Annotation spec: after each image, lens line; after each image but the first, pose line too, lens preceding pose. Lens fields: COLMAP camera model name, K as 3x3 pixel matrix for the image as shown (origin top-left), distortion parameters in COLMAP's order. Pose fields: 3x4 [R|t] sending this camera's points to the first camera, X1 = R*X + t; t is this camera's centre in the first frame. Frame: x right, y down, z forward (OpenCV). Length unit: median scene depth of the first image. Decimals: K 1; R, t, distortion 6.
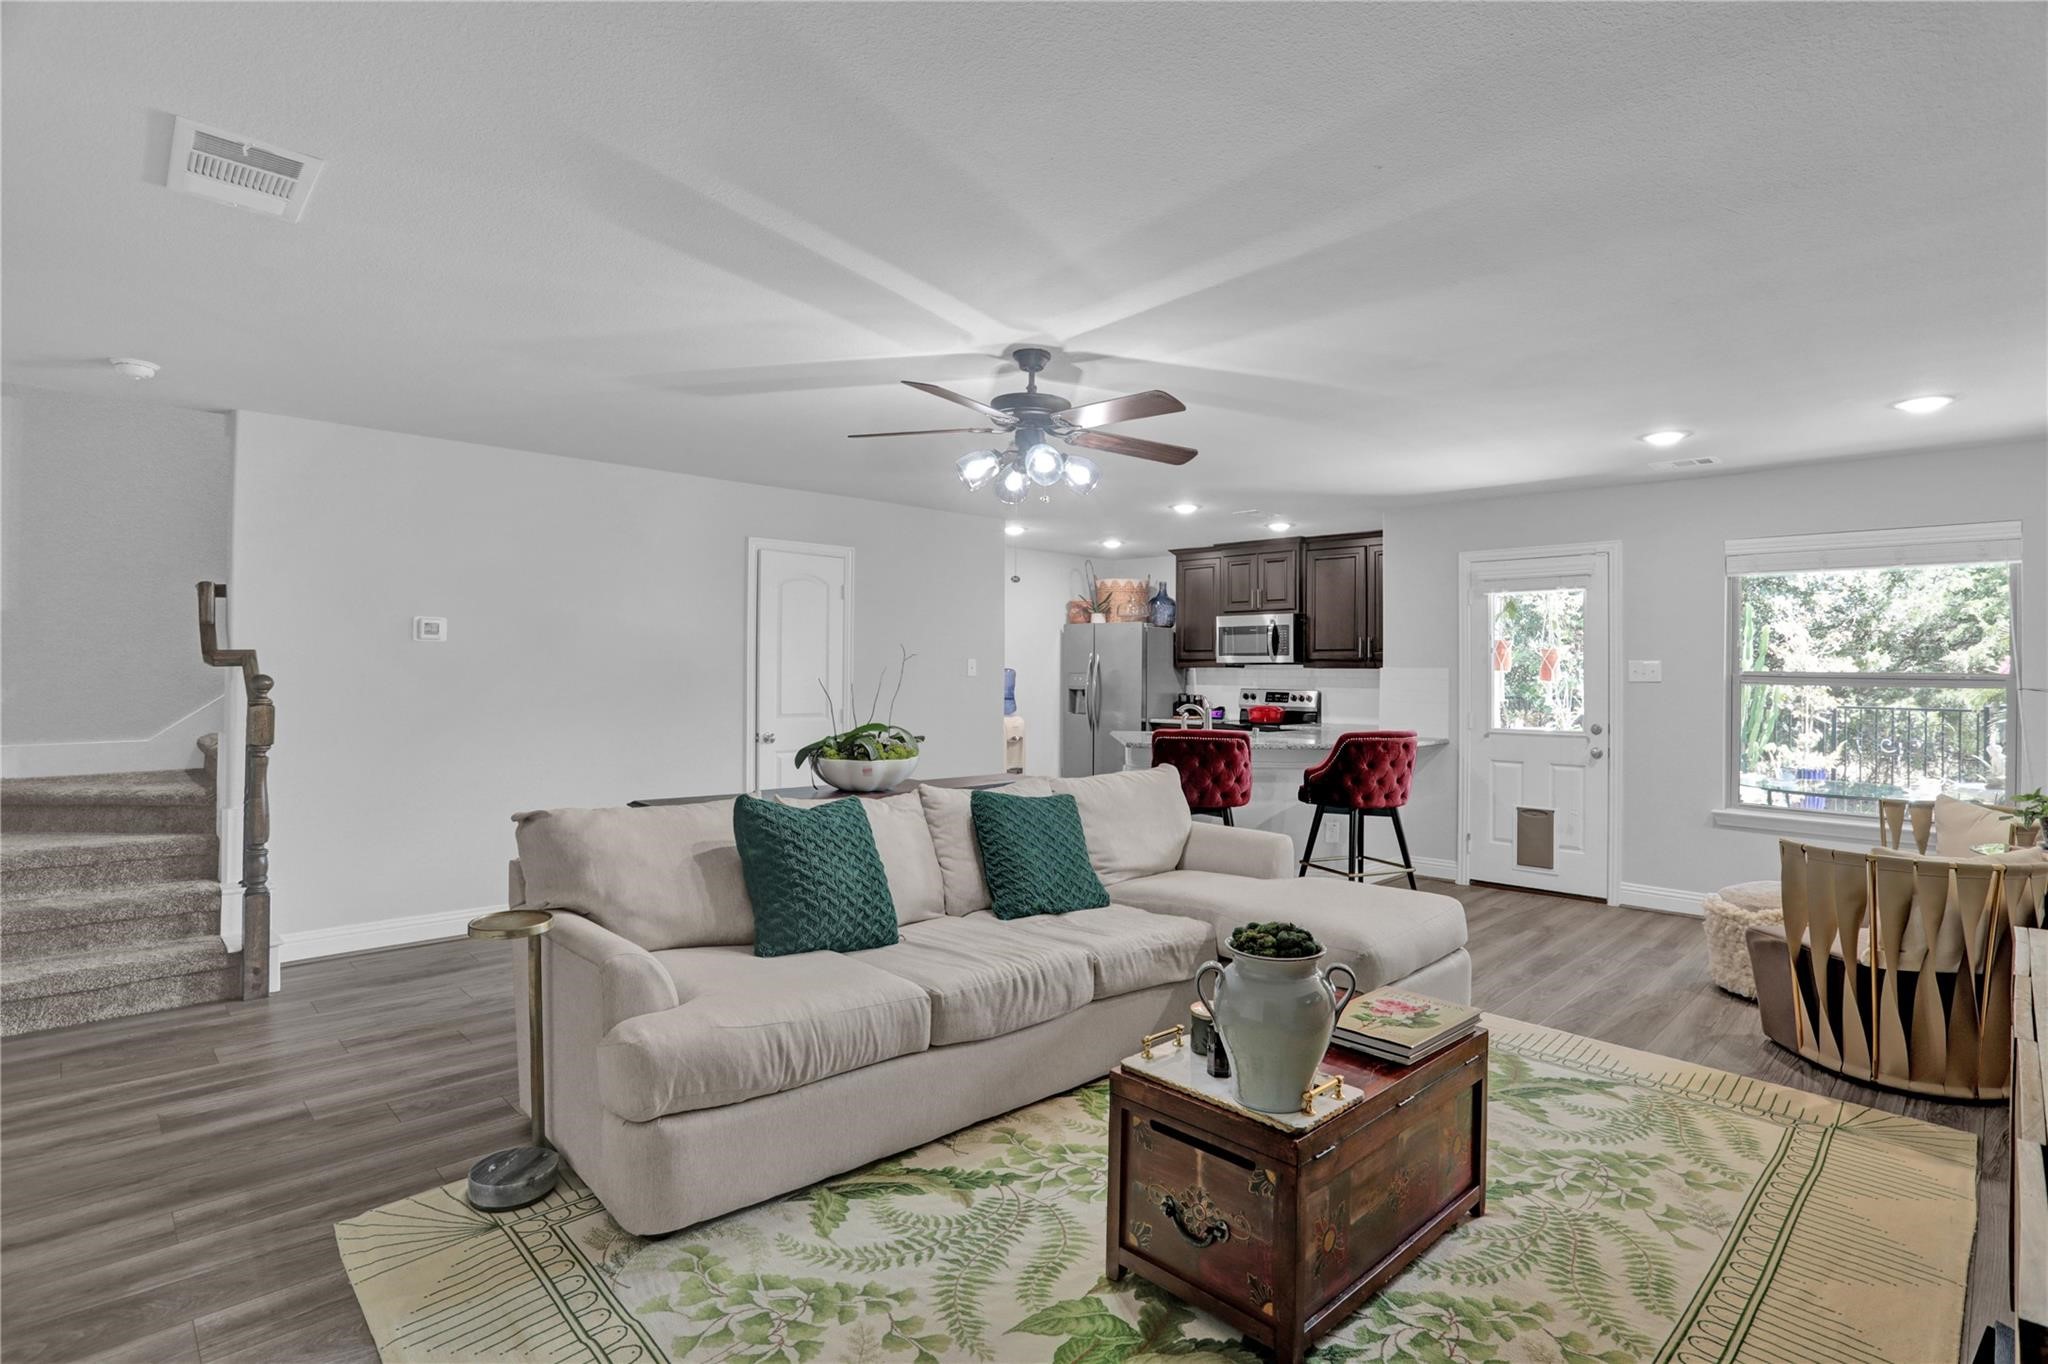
lens RADIAL K [[983.2, 0, 1020.3], [0, 983.2, 672.8], [0, 0, 1]] dist [-0.021393, -0.000320]
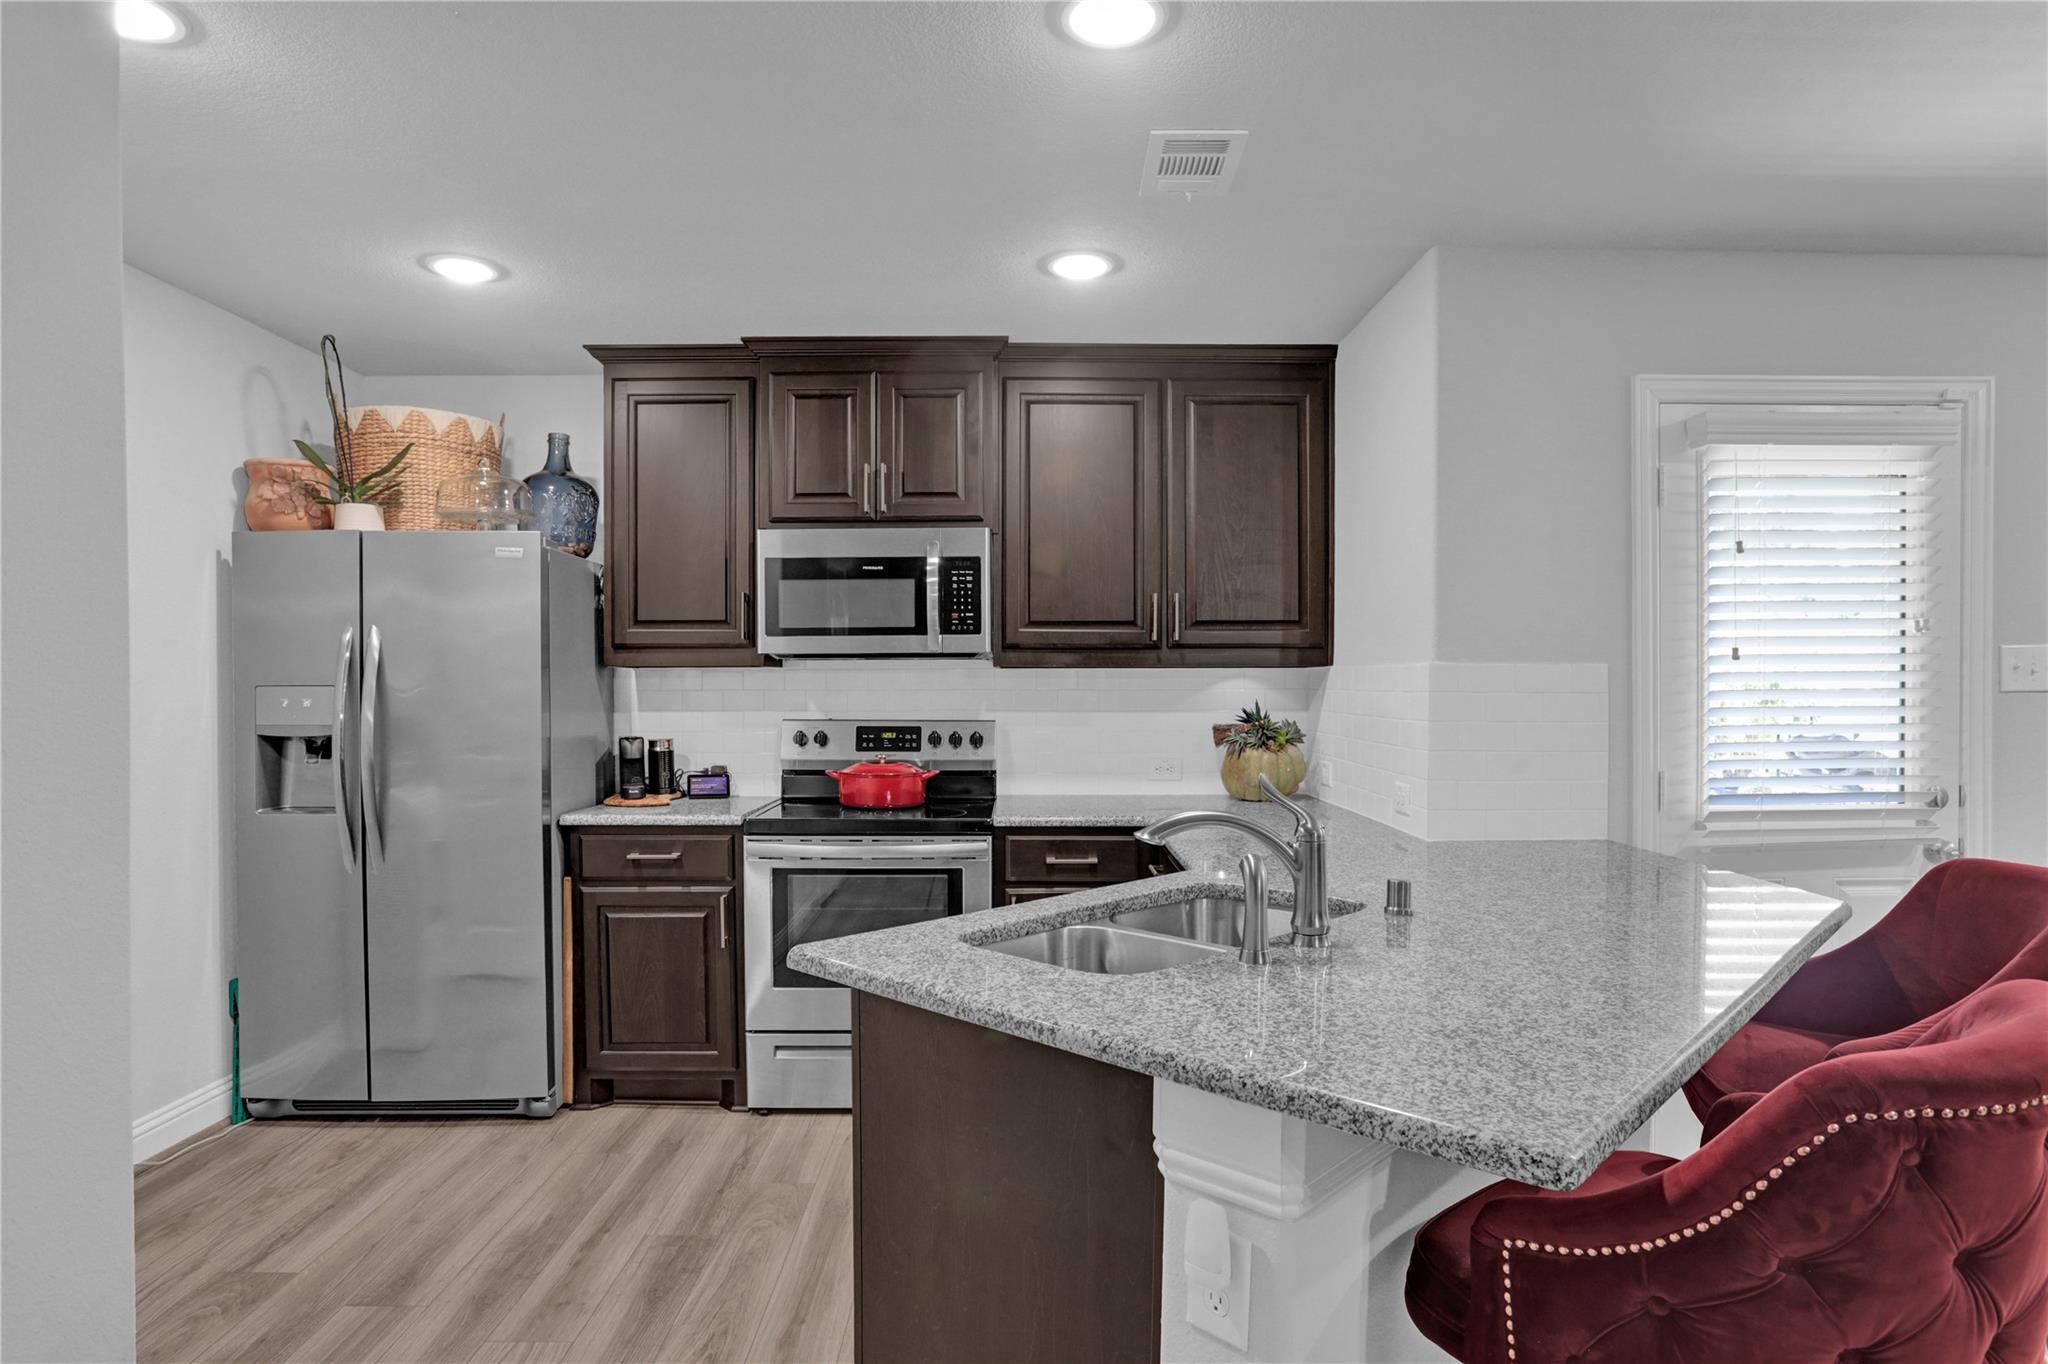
lens RADIAL K [[1196.3, 0, 1018.4], [0, 1196.3, 687.1], [0, 0, 1]] dist [-0.025798, -0.000329]
pose [[0.694568, -0.010883, 0.719345, -0.059091], [0.007923, 0.999941, 0.007477, 0.000118], [-0.719384, 0.000506, 0.694613, 0.598508]]
